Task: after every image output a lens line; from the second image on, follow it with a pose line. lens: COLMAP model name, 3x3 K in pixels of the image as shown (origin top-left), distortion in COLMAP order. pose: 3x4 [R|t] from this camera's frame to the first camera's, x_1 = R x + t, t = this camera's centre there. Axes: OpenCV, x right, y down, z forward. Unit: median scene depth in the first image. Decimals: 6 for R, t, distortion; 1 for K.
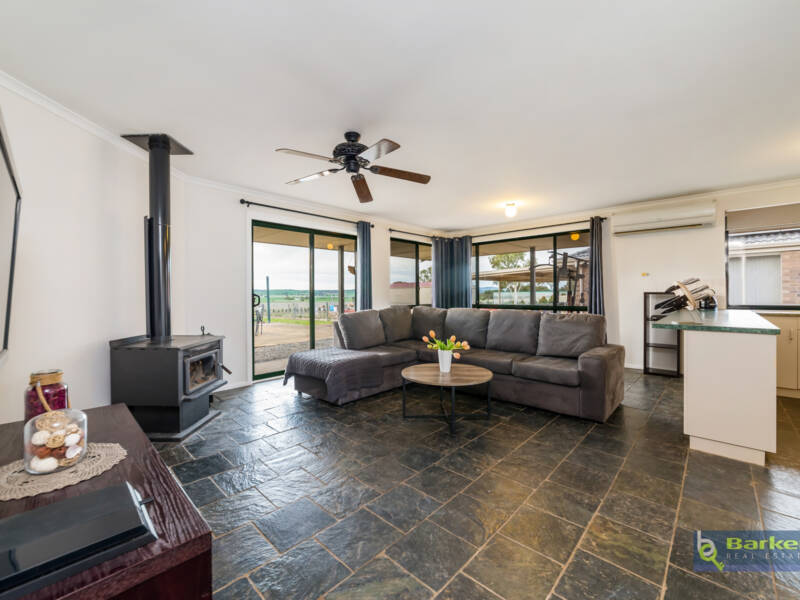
lens RADIAL K [[341.2, 0, 403.5], [0, 341.2, 295.3], [0, 0, 1]] dist [-0.002228, -0.000452]
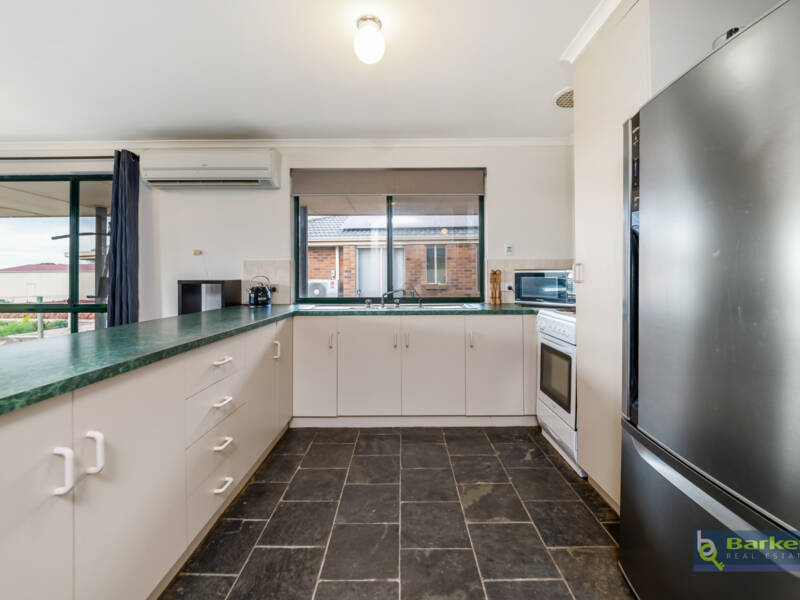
lens RADIAL K [[353.3, 0, 401.3], [0, 353.3, 281.6], [0, 0, 1]] dist [-0.016489, -0.000498]
pose [[0.727340, 0.004718, 0.686262, 0.140267], [-0.002256, 0.999987, -0.004484, -0.001179], [-0.686274, 0.001713, 0.727341, 0.065503]]
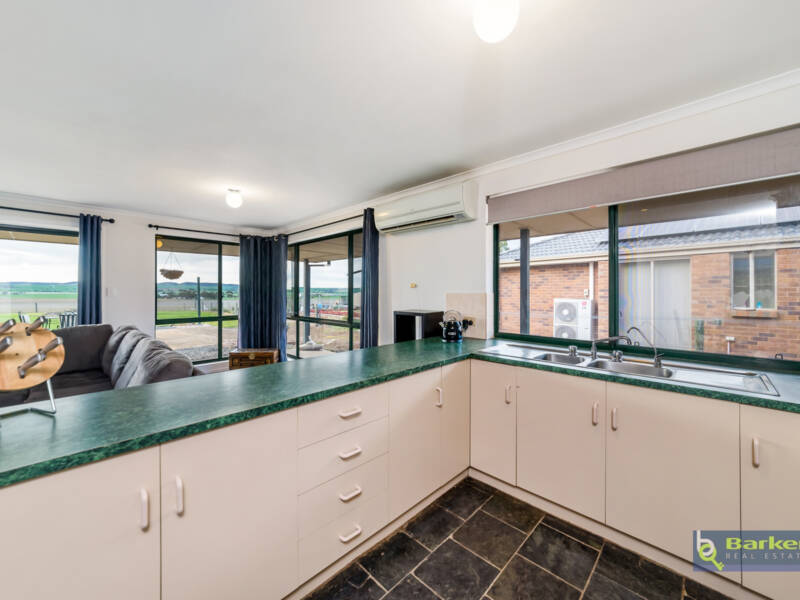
lens RADIAL K [[321.4, 0, 399.3], [0, 321.4, 292.2], [0, 0, 1]] dist [-0.003656, -0.000417]
pose [[0.999658, 0.010342, -0.024016, 0.183034], [-0.010340, 0.999947, 0.000205, -0.012562], [0.024017, 0.000043, 0.999712, 0.078316]]
